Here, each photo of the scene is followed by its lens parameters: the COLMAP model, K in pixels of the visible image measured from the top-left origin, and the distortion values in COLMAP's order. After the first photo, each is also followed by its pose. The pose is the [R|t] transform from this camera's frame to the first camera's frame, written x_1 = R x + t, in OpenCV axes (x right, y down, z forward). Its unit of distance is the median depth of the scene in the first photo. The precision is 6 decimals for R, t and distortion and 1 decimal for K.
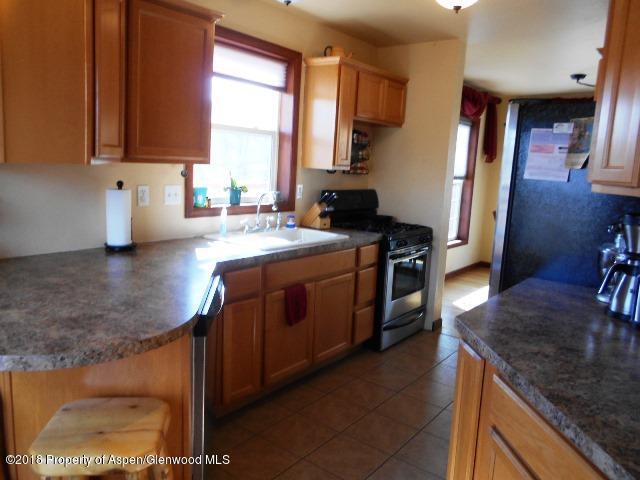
lens RADIAL K [[482.5, 0, 320.0], [0, 482.5, 240.0], [0, 0, 1]] dist [-0.013100, -0.005699]
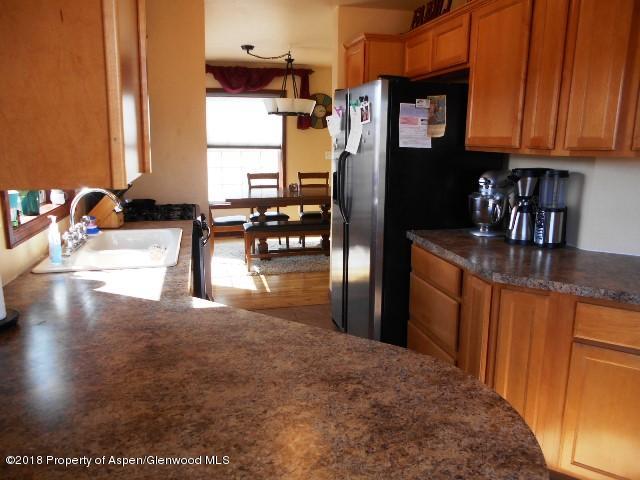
lens RADIAL K [[482.5, 0, 320.0], [0, 482.5, 240.0], [0, 0, 1]] dist [-0.013100, -0.005699]
pose [[0.608403, -0.204686, 0.766779, -0.649985], [0.145698, 0.978554, 0.145613, -0.111000], [-0.780140, 0.023127, 0.625178, 0.452760]]
